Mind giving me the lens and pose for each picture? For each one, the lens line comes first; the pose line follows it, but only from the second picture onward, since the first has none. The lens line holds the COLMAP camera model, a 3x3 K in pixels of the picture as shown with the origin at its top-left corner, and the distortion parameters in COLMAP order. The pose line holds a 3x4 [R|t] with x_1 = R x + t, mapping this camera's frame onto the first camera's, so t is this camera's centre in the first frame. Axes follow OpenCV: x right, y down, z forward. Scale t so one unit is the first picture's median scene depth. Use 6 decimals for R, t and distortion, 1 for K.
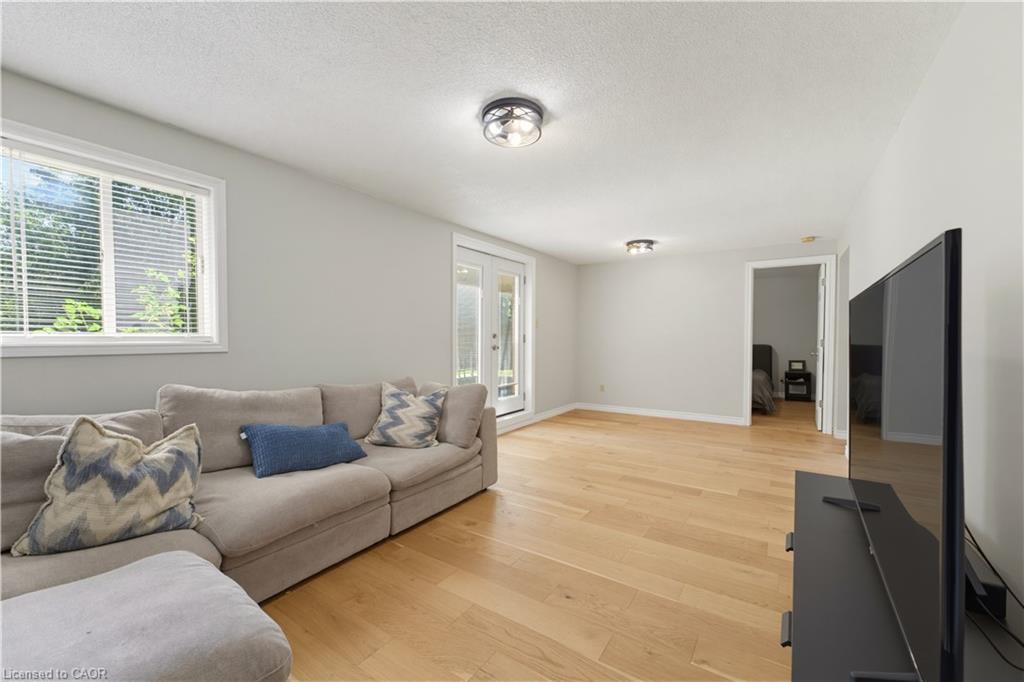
lens RADIAL K [[403.5, 0, 512.1], [0, 403.5, 344.3], [0, 0, 1]] dist [-0.002265, -0.000198]
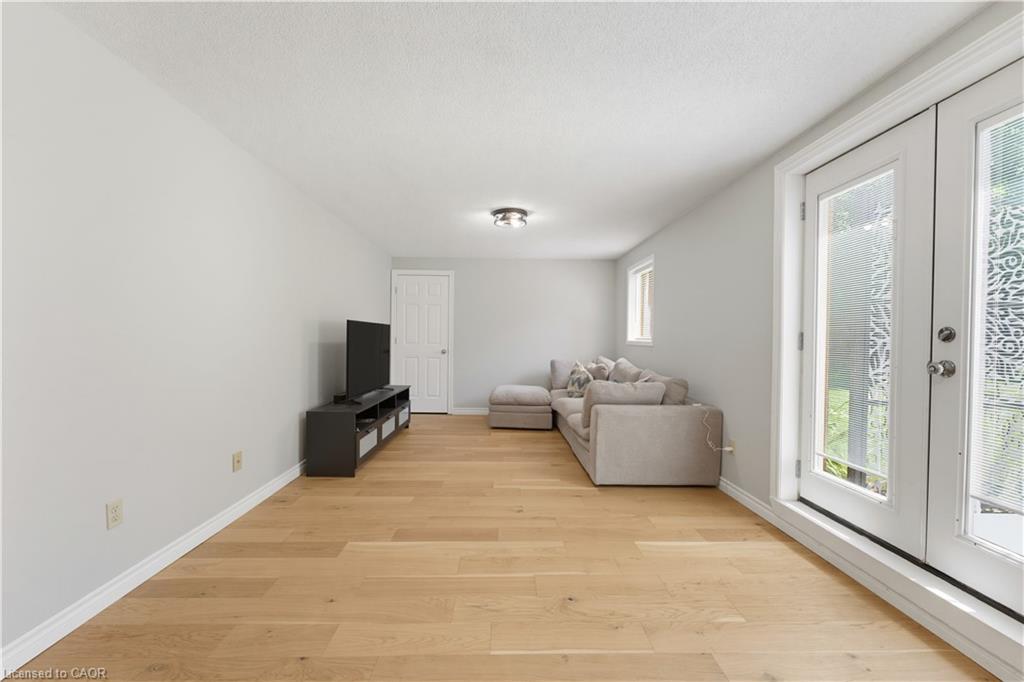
lens RADIAL K [[403.5, 0, 512.1], [0, 403.5, 344.3], [0, 0, 1]] dist [-0.002265, -0.000198]
pose [[-0.807326, -0.008294, -0.590048, 0.750145], [-0.029907, 0.999191, 0.026875, -0.019148], [0.589348, 0.039343, -0.806921, 1.750495]]
